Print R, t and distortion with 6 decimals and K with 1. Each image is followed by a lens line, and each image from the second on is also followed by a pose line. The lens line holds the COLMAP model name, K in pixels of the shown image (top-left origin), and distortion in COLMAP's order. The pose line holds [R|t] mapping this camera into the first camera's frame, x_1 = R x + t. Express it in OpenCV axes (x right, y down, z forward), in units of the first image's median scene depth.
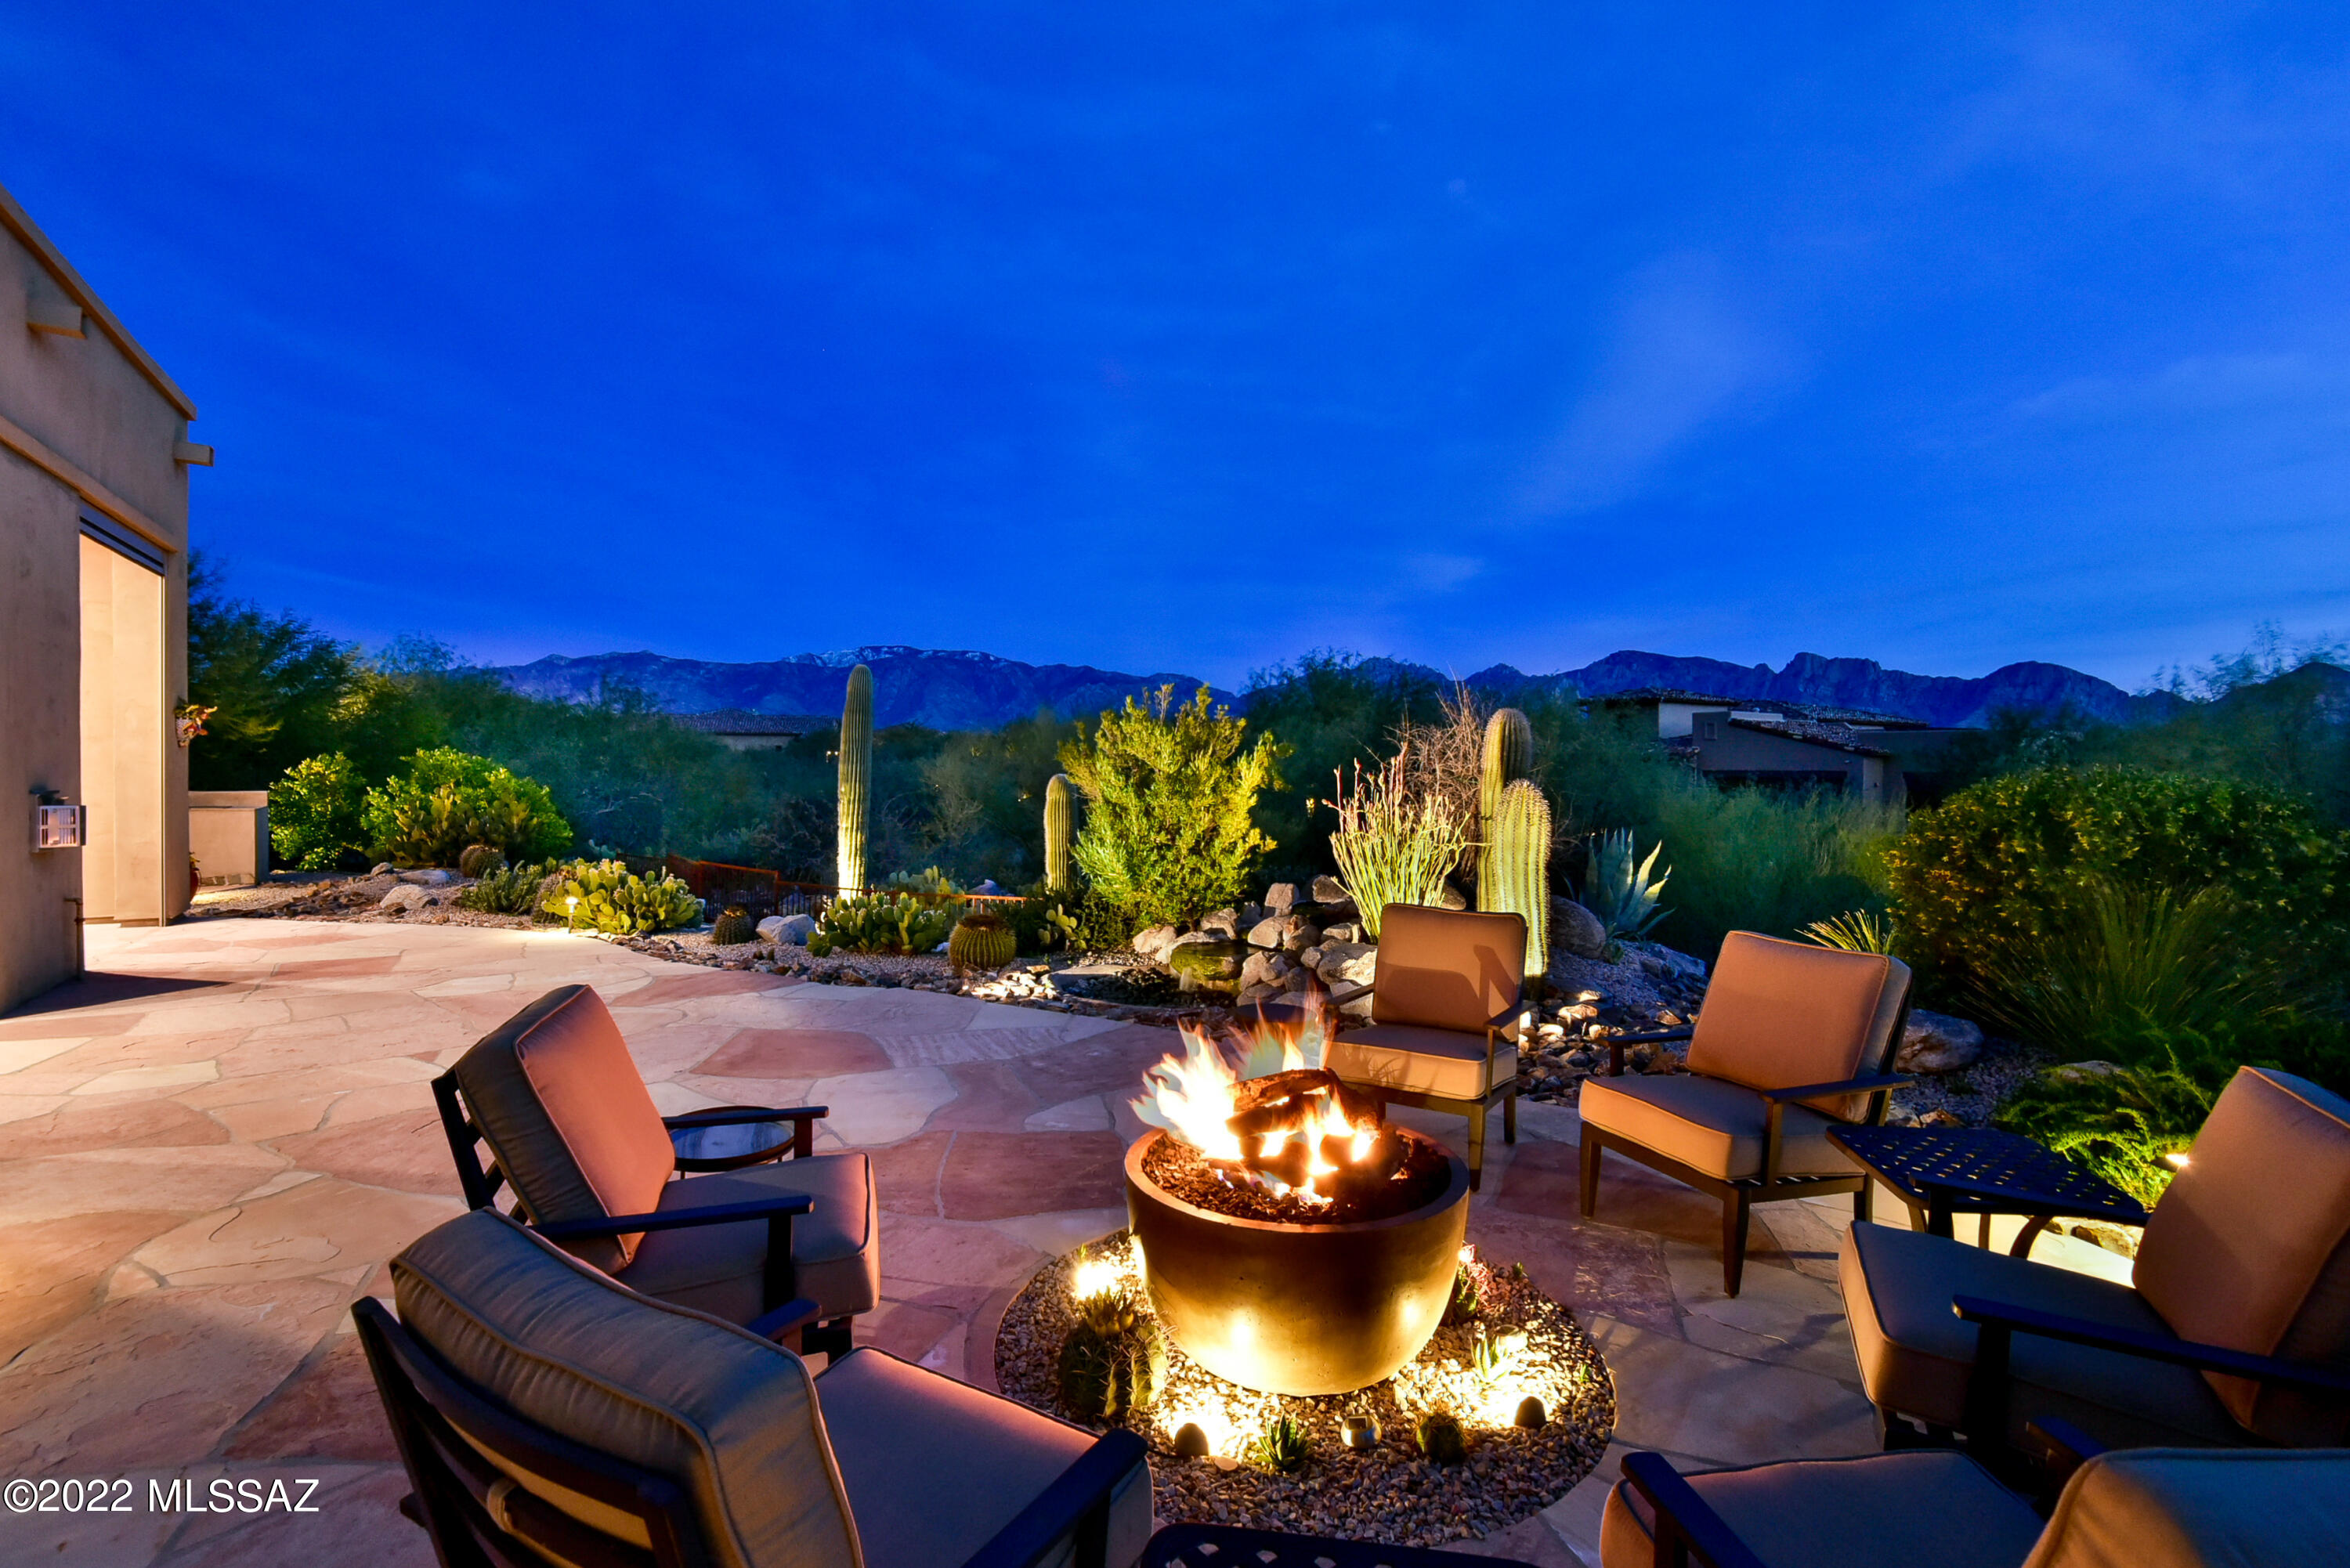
lens RADIAL K [[1098.7, 0, 1172.9], [0, 1098.7, 787.0], [0, 0, 1]] dist [-0.011848, -0.006403]
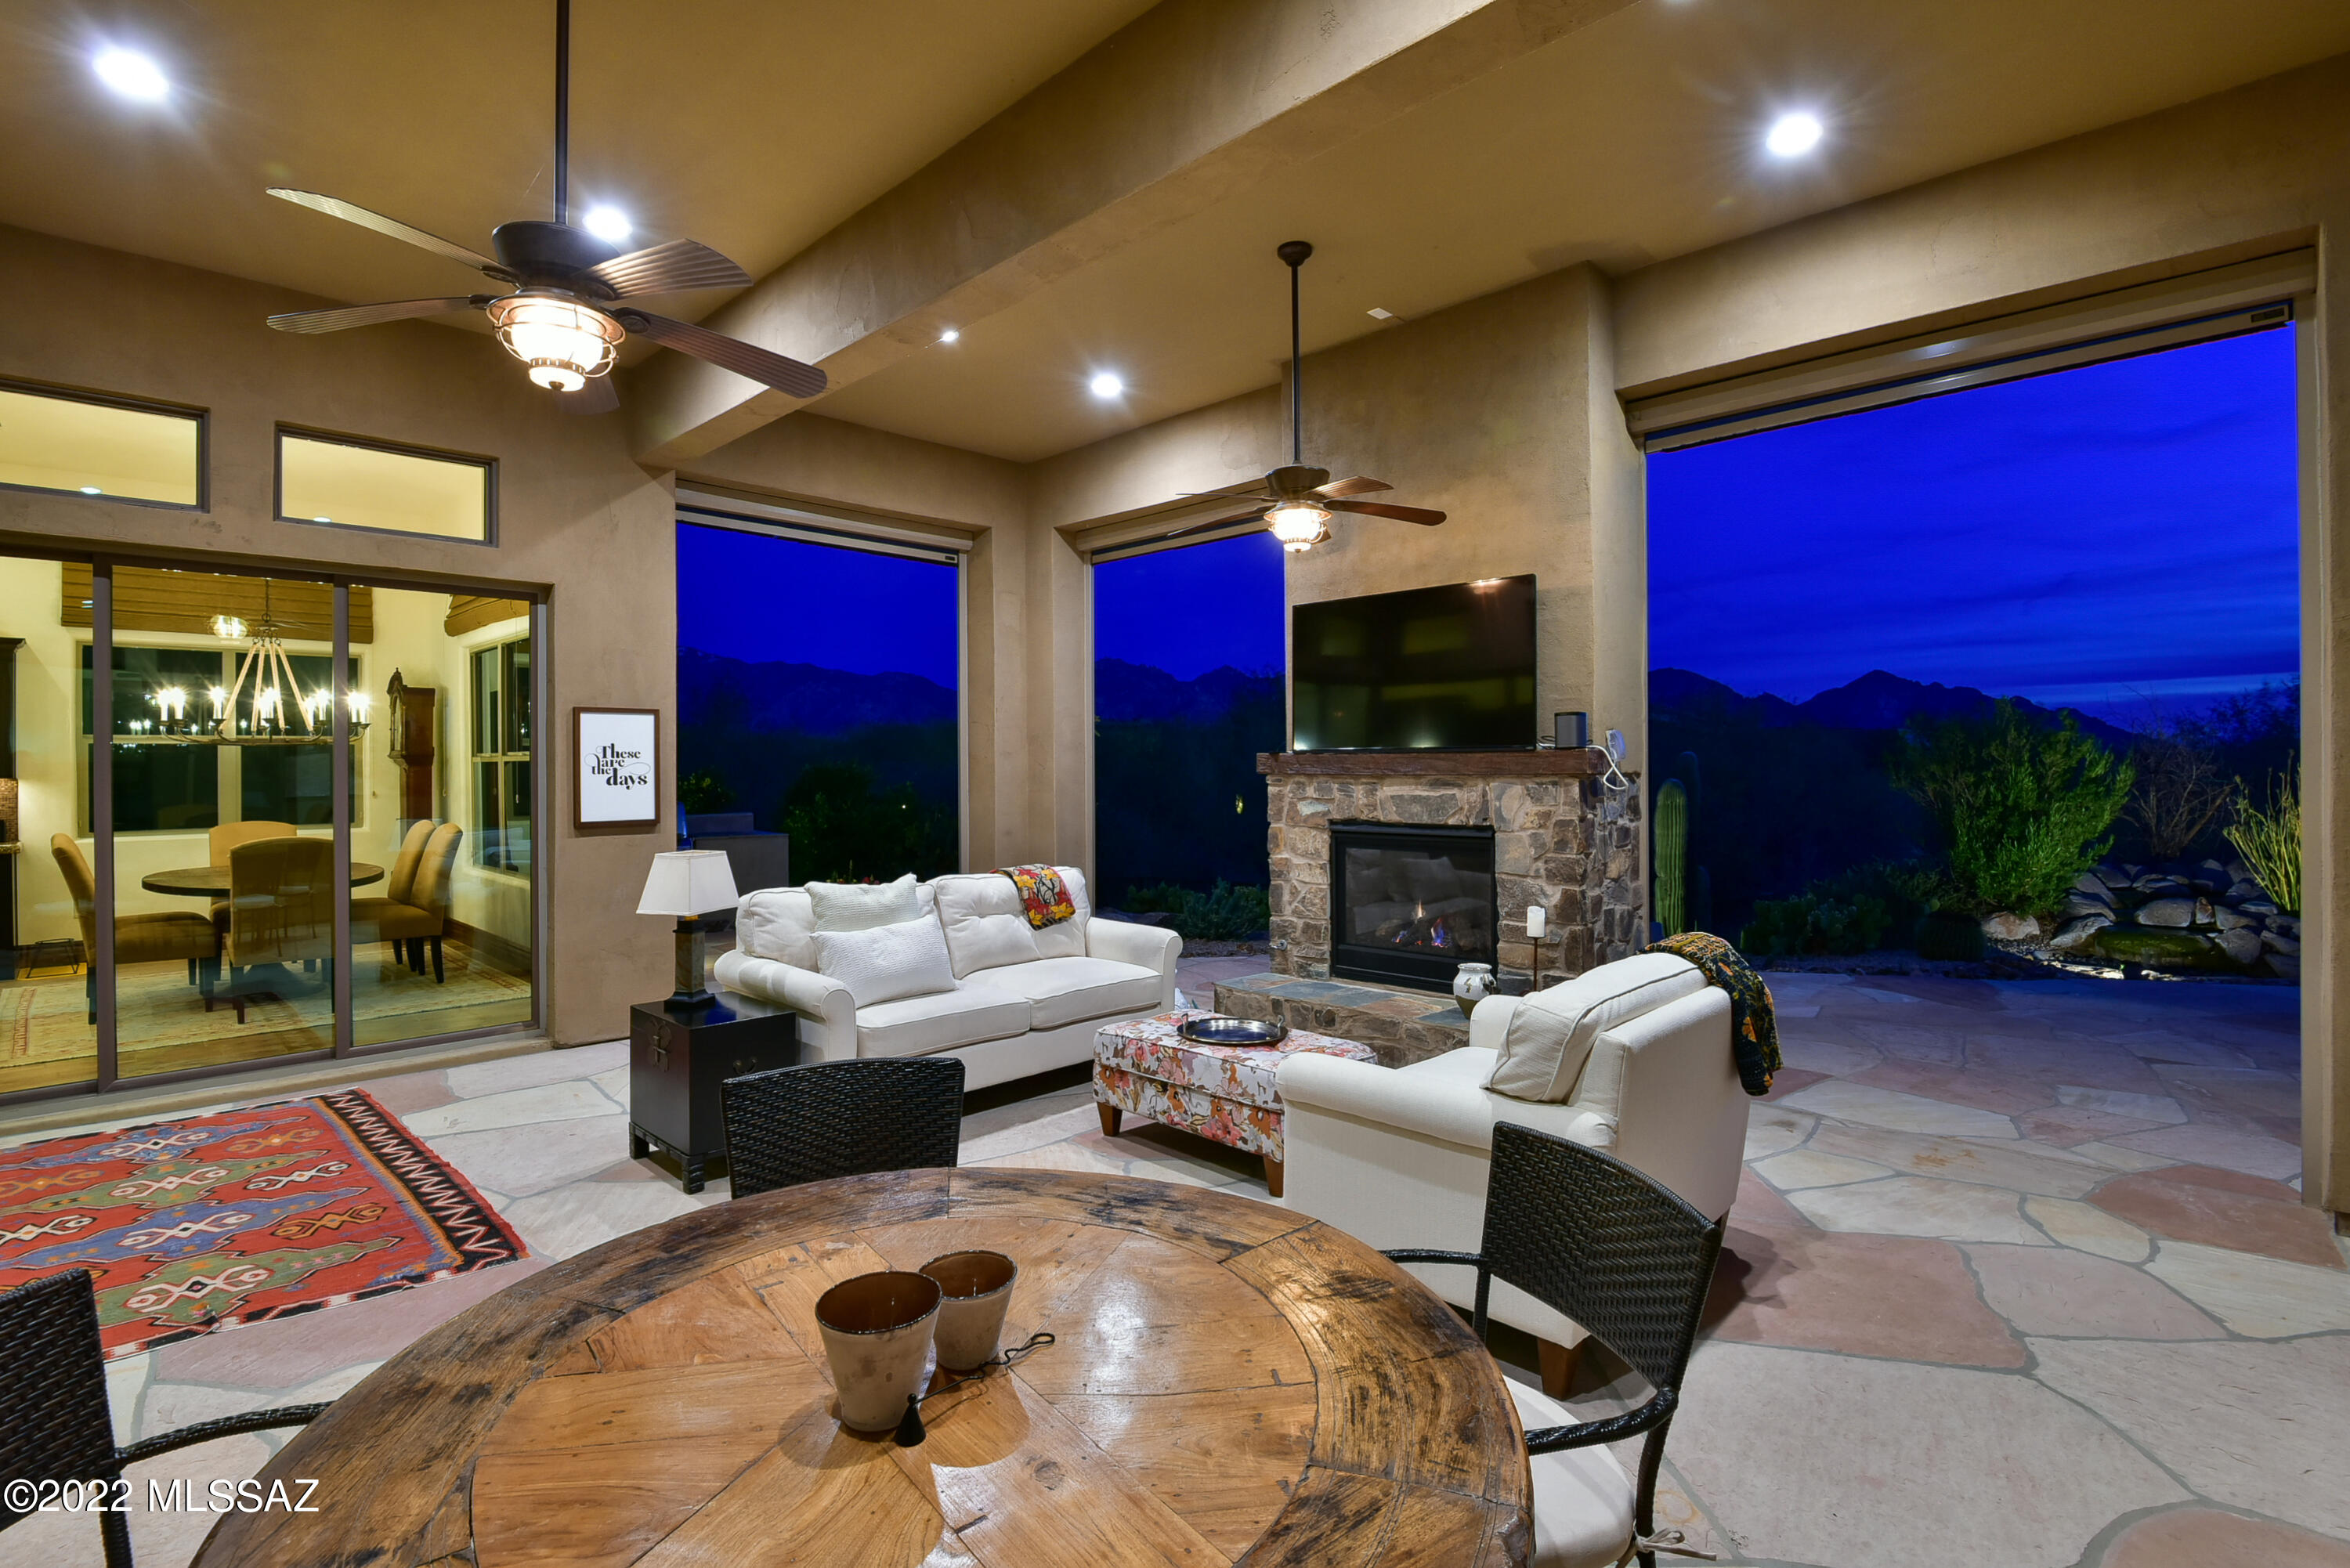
lens RADIAL K [[1098.7, 0, 1170.8], [0, 1098.7, 751.1], [0, 0, 1]] dist [-0.011848, -0.006403]
pose [[0.964088, -0.007657, 0.265472, -1.026600], [0.015785, 0.999469, -0.028495, -0.019845], [-0.265113, 0.031662, 0.963697, 0.134960]]
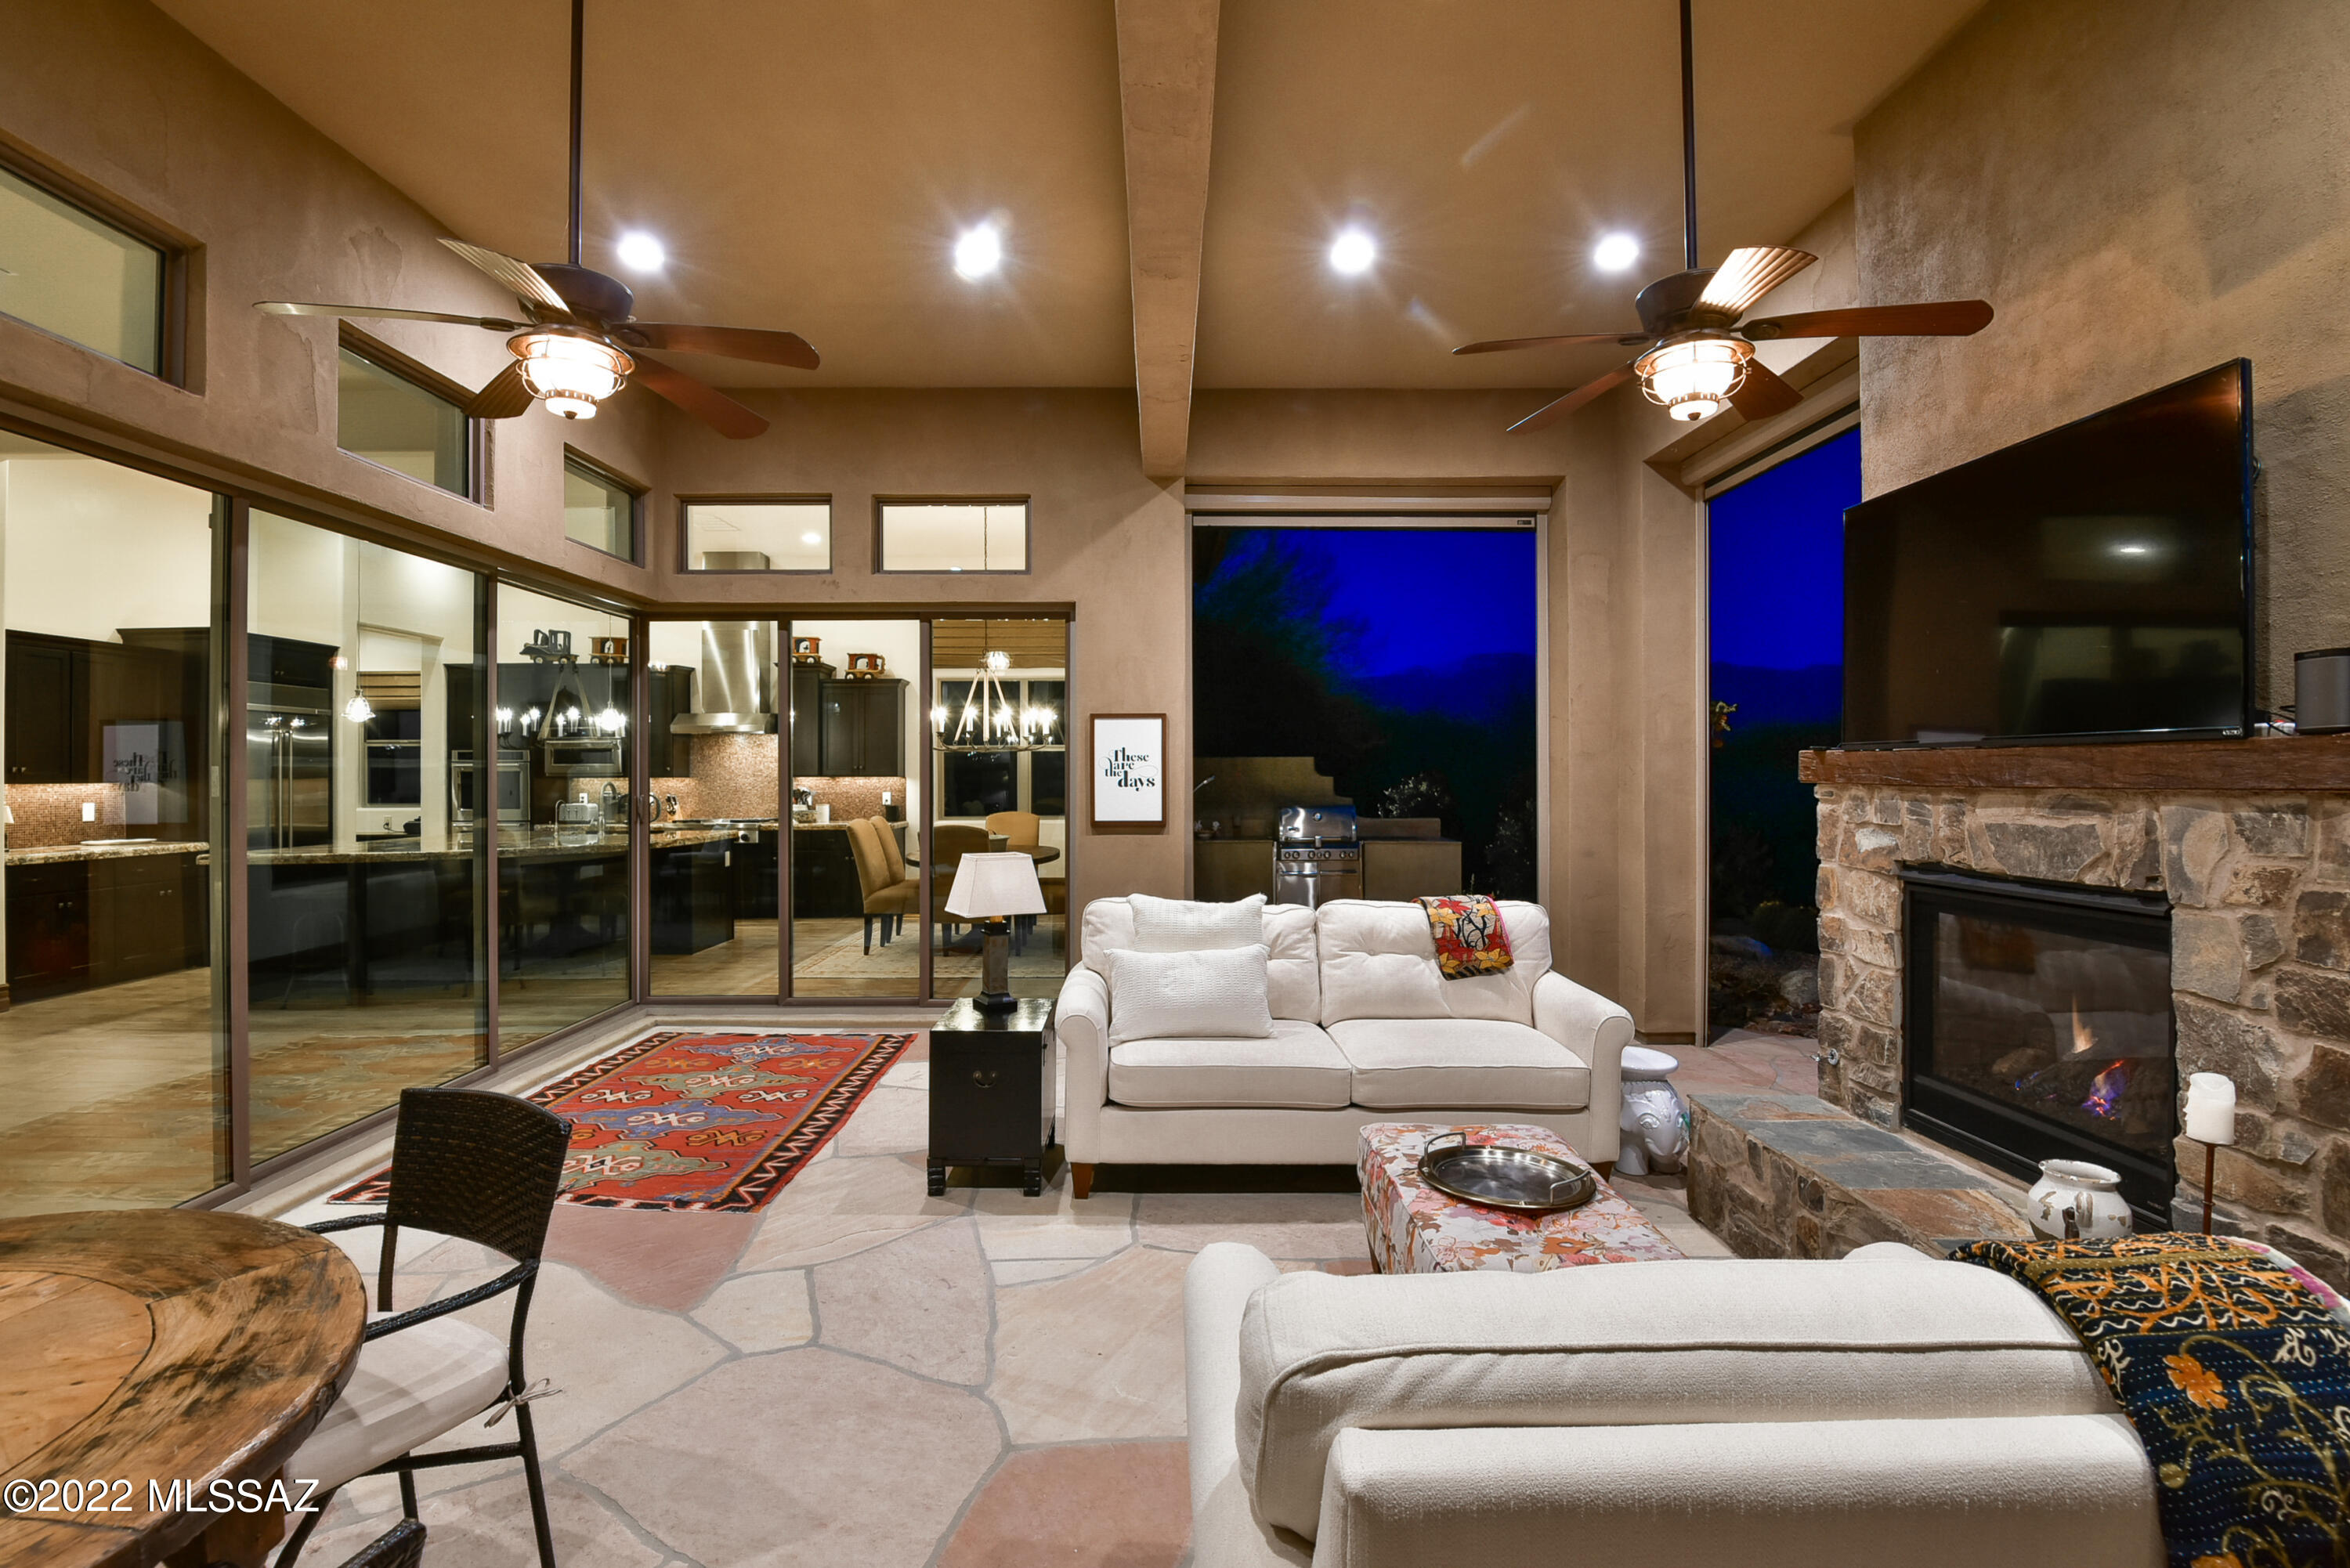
lens RADIAL K [[1098.7, 0, 1168.1], [0, 1098.7, 760.4], [0, 0, 1]] dist [-0.011848, -0.006403]
pose [[0.865770, -0.012113, -0.500295, -0.817877], [-0.003658, 0.999527, -0.030531, -0.019142], [0.500428, 0.028263, 0.865317, 0.262418]]
